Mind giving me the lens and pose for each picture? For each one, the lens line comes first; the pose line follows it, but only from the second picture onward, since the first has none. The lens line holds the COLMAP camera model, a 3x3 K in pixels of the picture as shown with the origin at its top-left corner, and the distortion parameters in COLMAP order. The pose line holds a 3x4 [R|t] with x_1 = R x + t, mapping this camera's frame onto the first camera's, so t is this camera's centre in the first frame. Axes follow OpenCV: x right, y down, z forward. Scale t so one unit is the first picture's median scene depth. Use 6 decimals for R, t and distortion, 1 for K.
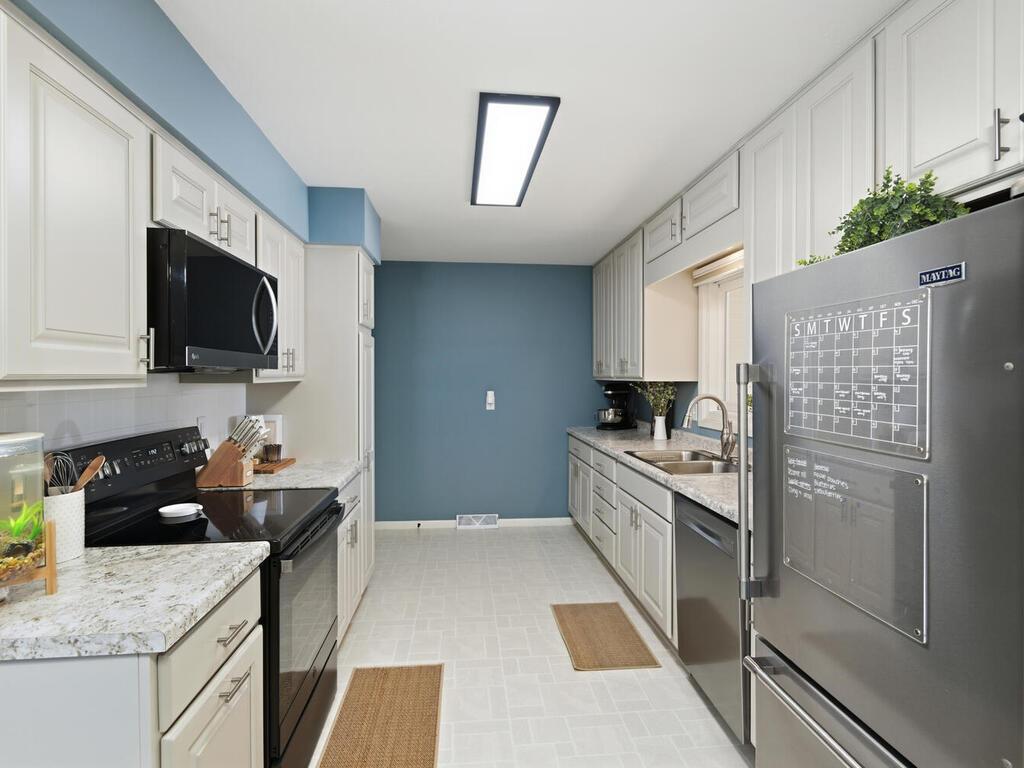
lens RADIAL K [[524.3, 0, 512.0], [0, 524.3, 384.0], [0, 0, 1]] dist [-0.001683, -0.000469]
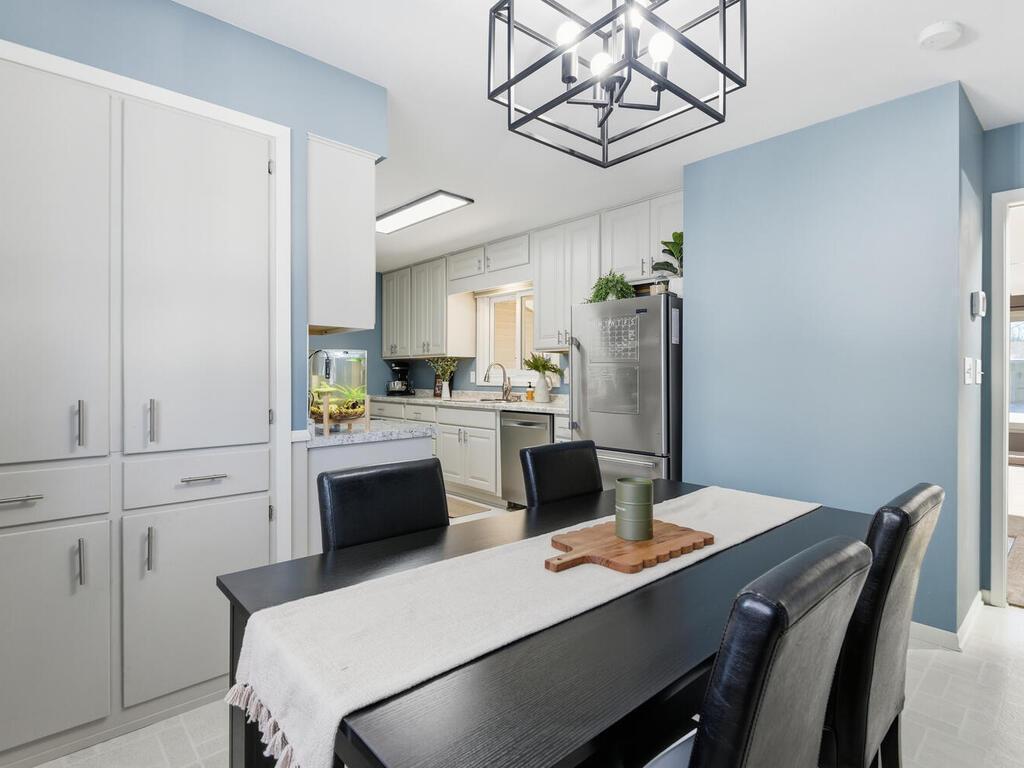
lens RADIAL K [[524.3, 0, 512.0], [0, 524.3, 384.0], [0, 0, 1]] dist [-0.001683, -0.000469]
pose [[0.794401, -0.007781, 0.607344, -0.532483], [0.006825, 0.999969, 0.003884, 0.070853], [-0.607356, 0.001060, 0.794429, -0.341007]]
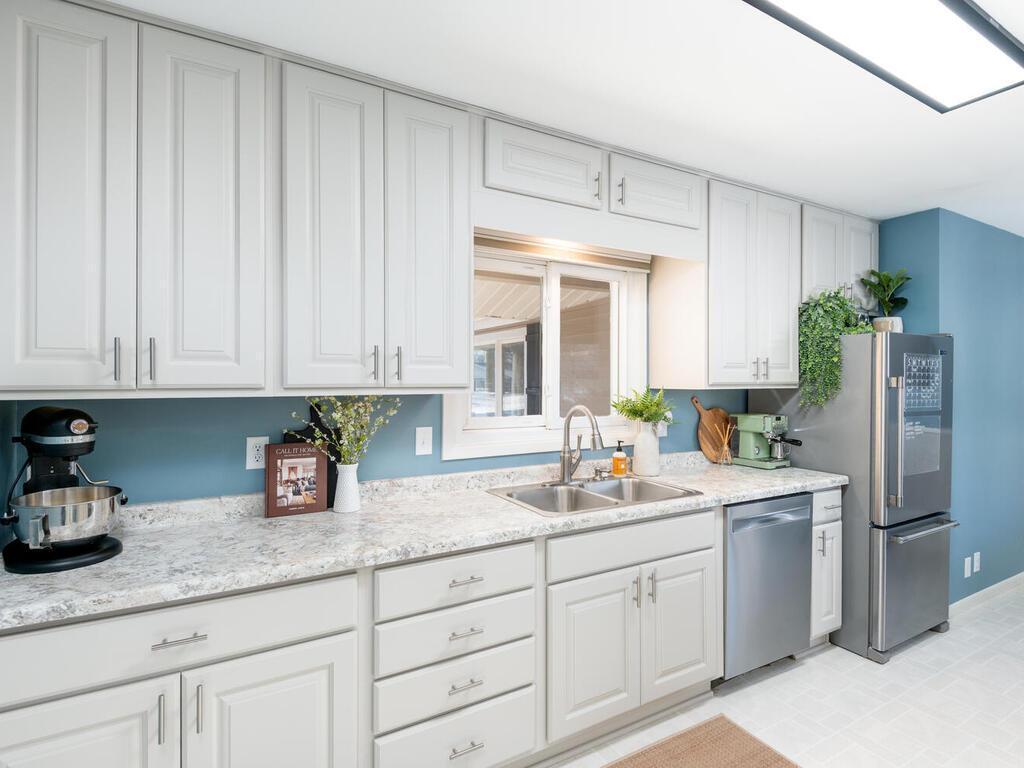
lens RADIAL K [[524.3, 0, 512.0], [0, 524.3, 384.0], [0, 0, 1]] dist [-0.001683, -0.000469]
pose [[-0.409733, -0.007724, 0.912173, -0.267431], [0.012241, 0.999828, 0.013965, -0.022351], [-0.912123, 0.016887, -0.409568, 1.192879]]
